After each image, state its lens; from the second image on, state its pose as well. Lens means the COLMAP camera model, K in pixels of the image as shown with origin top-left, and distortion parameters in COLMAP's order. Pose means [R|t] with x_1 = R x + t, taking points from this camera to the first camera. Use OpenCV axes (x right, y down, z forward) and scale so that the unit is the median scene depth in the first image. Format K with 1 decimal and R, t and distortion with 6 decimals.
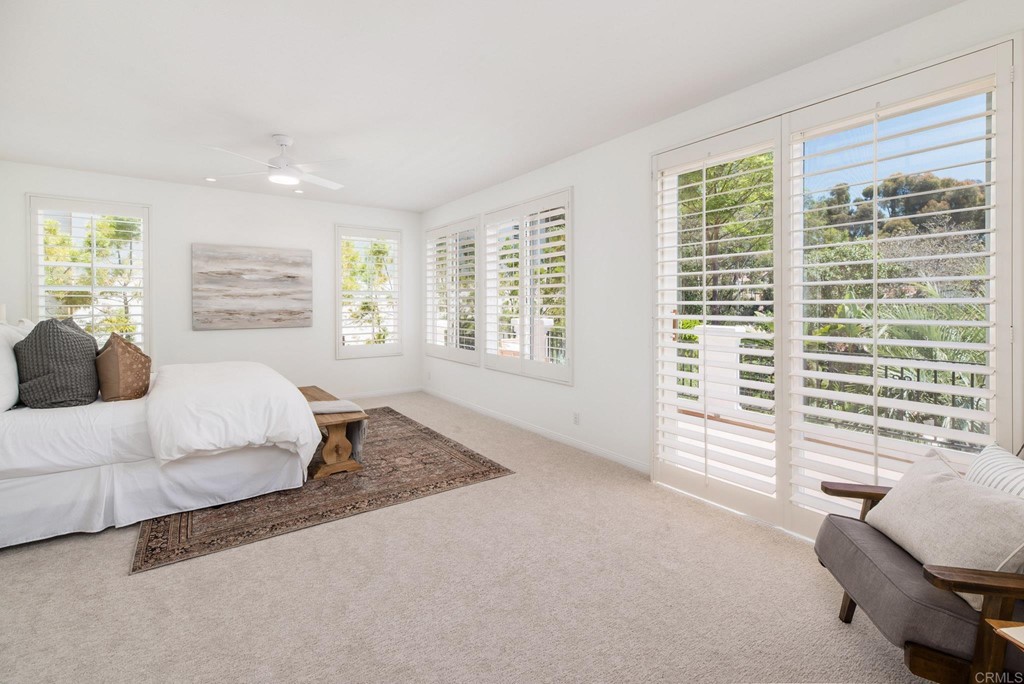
lens RADIAL K [[453.4, 0, 525.2], [0, 453.4, 302.0], [0, 0, 1]] dist [0.012659, 0.000067]
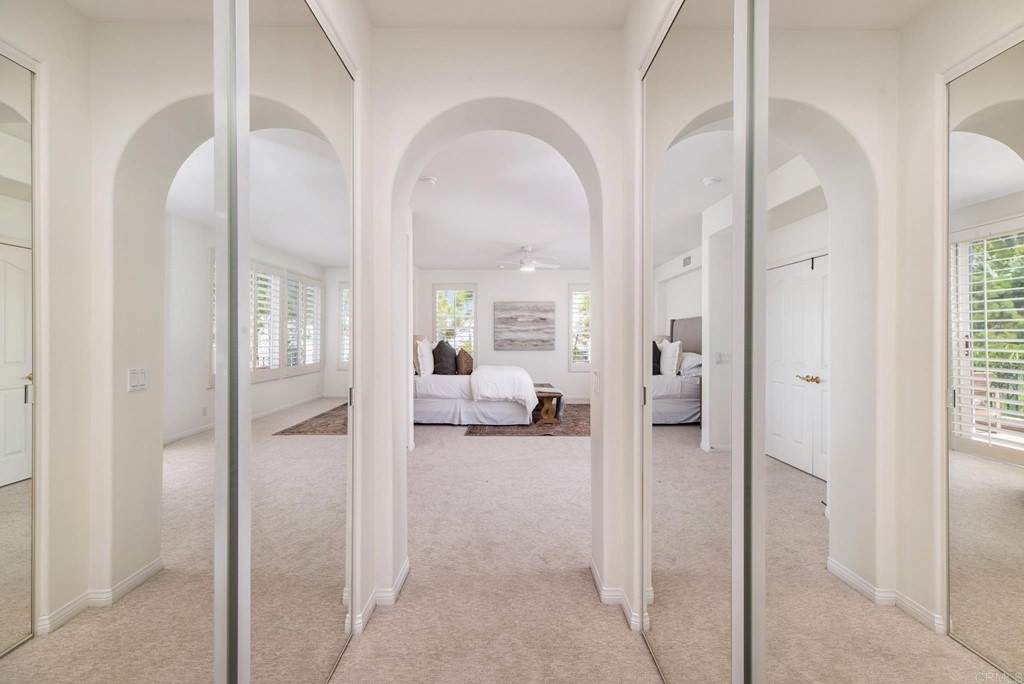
lens RADIAL K [[453.4, 0, 511.4], [0, 453.4, 339.4], [0, 0, 1]] dist [0.012659, 0.000067]
pose [[0.802285, 0.001711, -0.596938, 0.603388], [0.000530, 0.999993, 0.003578, 0.019884], [0.596941, -0.003187, 0.802279, -0.615207]]
